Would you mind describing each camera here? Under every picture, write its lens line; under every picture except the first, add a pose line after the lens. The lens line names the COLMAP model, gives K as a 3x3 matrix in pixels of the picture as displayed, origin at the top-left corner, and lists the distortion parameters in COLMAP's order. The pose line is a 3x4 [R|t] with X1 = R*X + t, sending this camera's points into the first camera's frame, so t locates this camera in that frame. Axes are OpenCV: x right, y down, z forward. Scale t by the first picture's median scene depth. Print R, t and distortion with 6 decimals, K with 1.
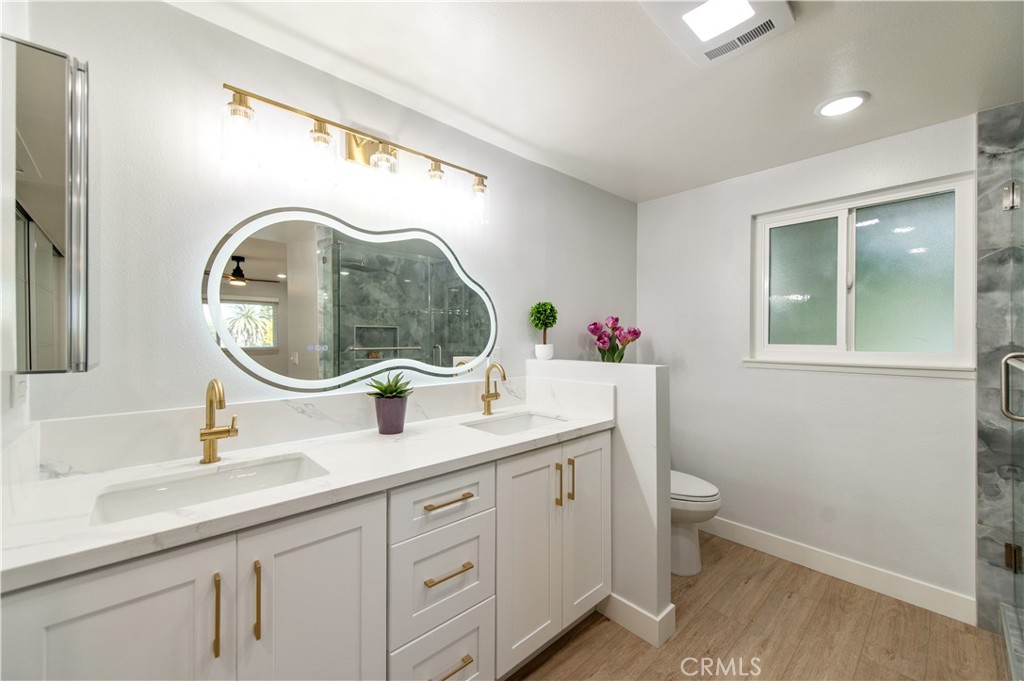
lens RADIAL K [[400.5, 0, 513.8], [0, 400.5, 340.1], [0, 0, 1]] dist [0.015320, -0.004083]
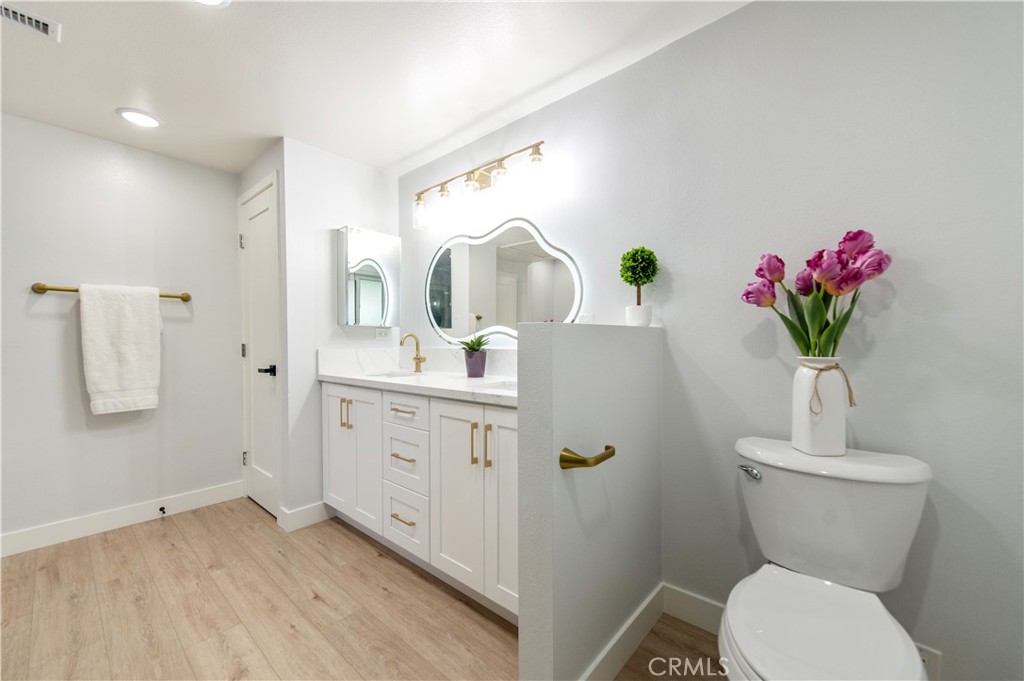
lens RADIAL K [[400.5, 0, 509.5], [0, 400.5, 346.9], [0, 0, 1]] dist [0.015320, -0.004083]
pose [[0.102407, 0.013989, -0.994644, 0.974702], [0.001933, 0.999896, 0.014261, 0.093057], [0.994741, -0.003383, 0.102369, 0.863976]]
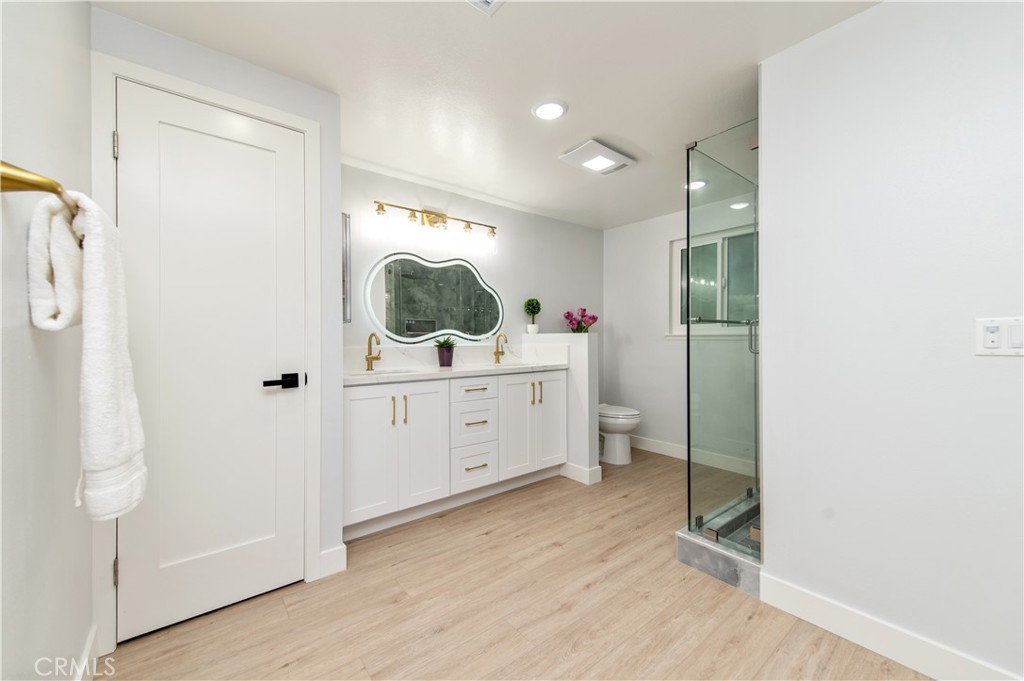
lens RADIAL K [[400.5, 0, 514.0], [0, 400.5, 341.4], [0, 0, 1]] dist [0.015320, -0.004083]
pose [[0.998122, -0.005424, -0.061012, 0.123451], [0.005531, 0.999983, 0.001581, 0.095607], [0.061002, -0.001916, 0.998136, -0.796155]]
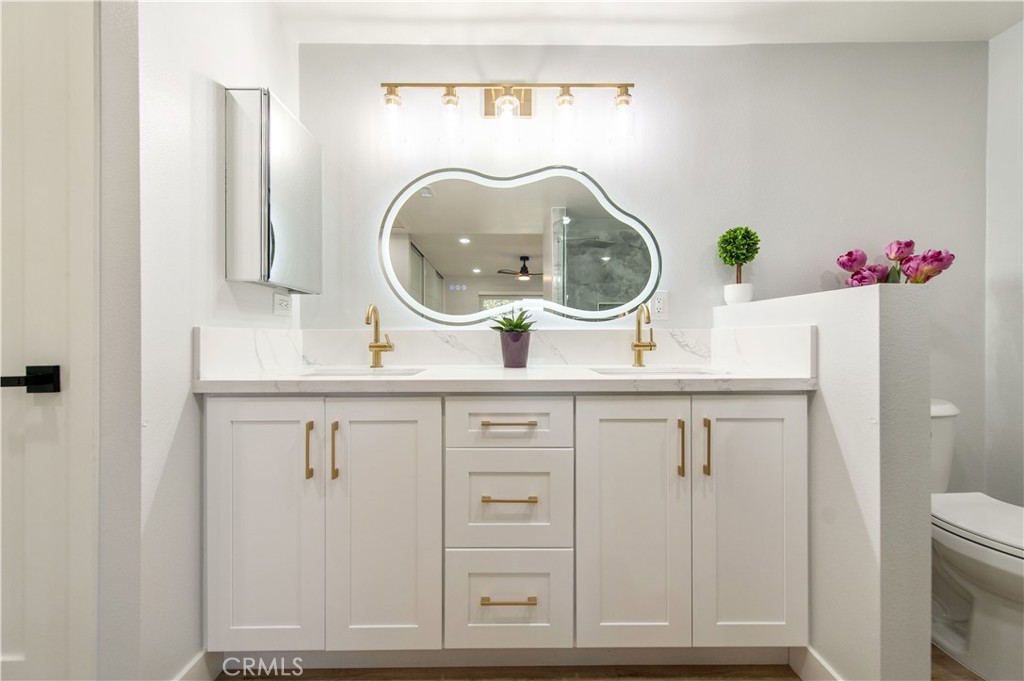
lens RADIAL K [[400.5, 0, 509.1], [0, 400.5, 340.4], [0, 0, 1]] dist [0.015320, -0.004083]
pose [[0.741086, 0.004396, -0.671396, 0.329575], [-0.001381, 0.999986, 0.005024, 0.137795], [0.671409, -0.002796, 0.741082, 0.203666]]
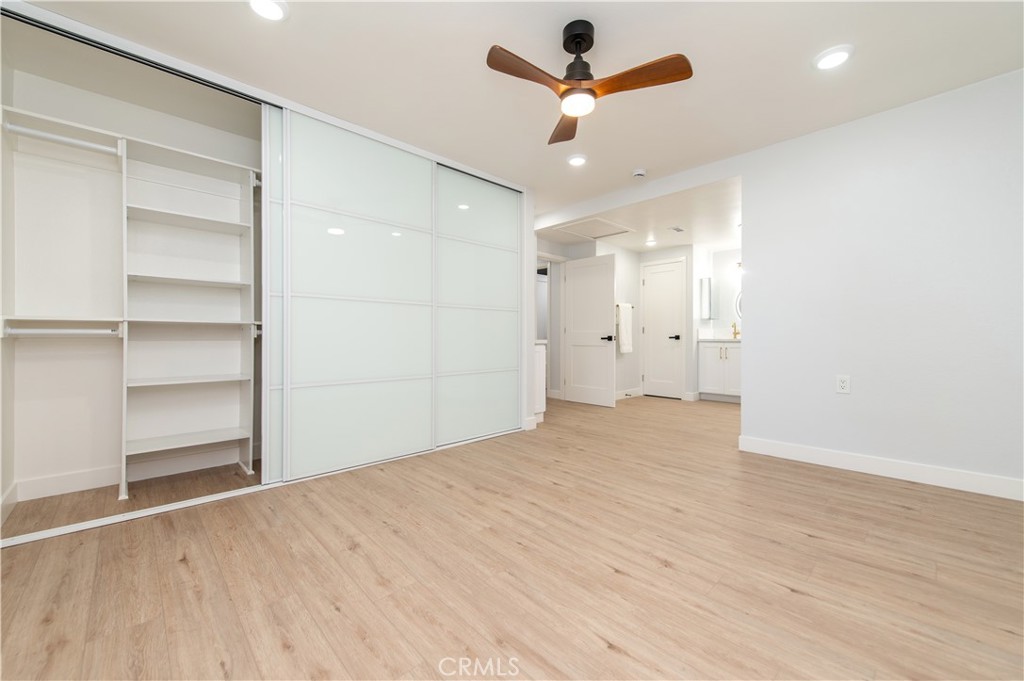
lens RADIAL K [[400.5, 0, 512.6], [0, 400.5, 339.7], [0, 0, 1]] dist [0.015320, -0.004083]
pose [[0.016177, 0.005157, -0.999856, 2.878916], [0.000701, 0.999986, 0.005169, 0.193694], [0.999869, -0.000785, 0.016173, -1.265427]]
